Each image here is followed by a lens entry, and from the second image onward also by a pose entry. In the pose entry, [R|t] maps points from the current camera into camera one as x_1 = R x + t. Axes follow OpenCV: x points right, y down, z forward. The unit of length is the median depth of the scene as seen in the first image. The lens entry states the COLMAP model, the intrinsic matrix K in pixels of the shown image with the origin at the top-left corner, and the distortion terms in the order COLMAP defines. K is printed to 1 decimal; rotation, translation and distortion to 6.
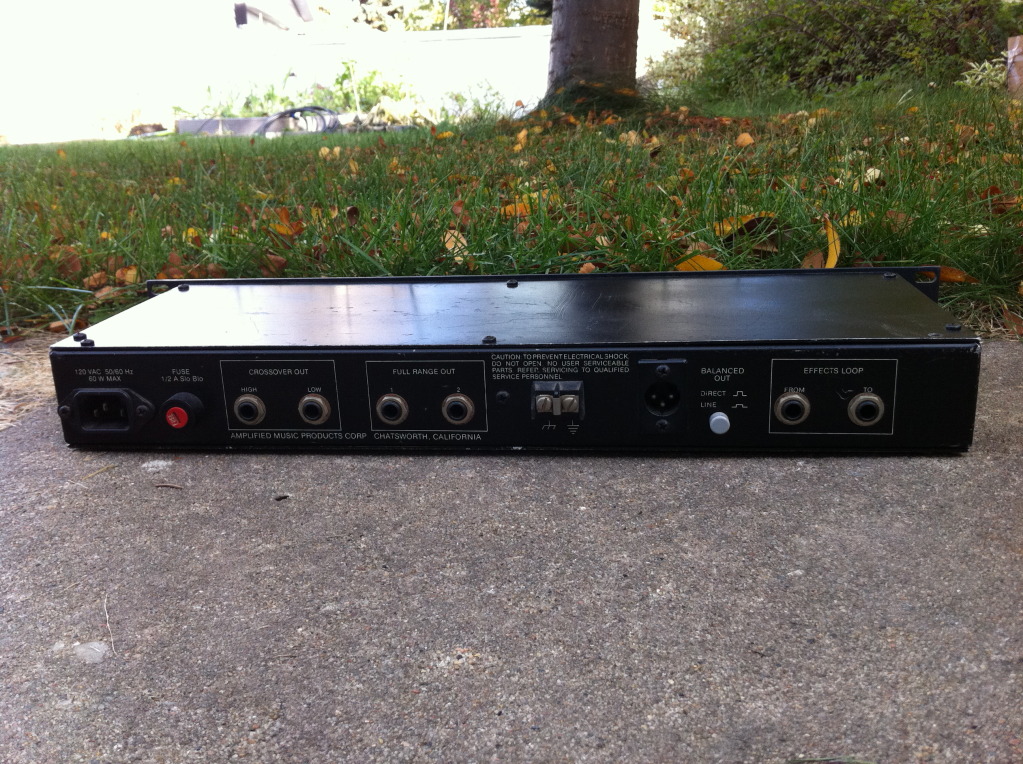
lens RADIAL K [[973.7, 0, 517.1], [0, 973.7, 399.0], [0, 0, 1]] dist [0.139049, -0.481761]
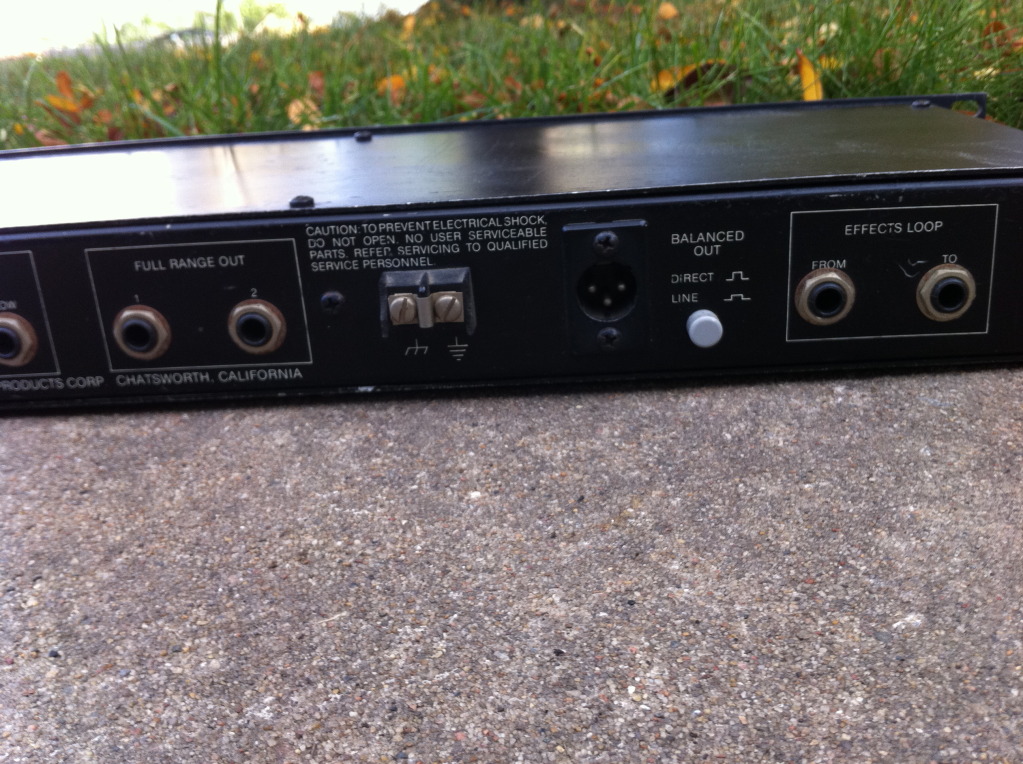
lens RADIAL K [[999.0, 0, 511.5], [0, 999.0, 382.0], [0, 0, 1]] dist [0.093615, -0.400333]
pose [[0.996039, -0.051465, 0.072507, 0.046240], [0.047618, 0.997415, 0.053821, 0.018671], [-0.075090, -0.050155, 0.995915, 0.408098]]
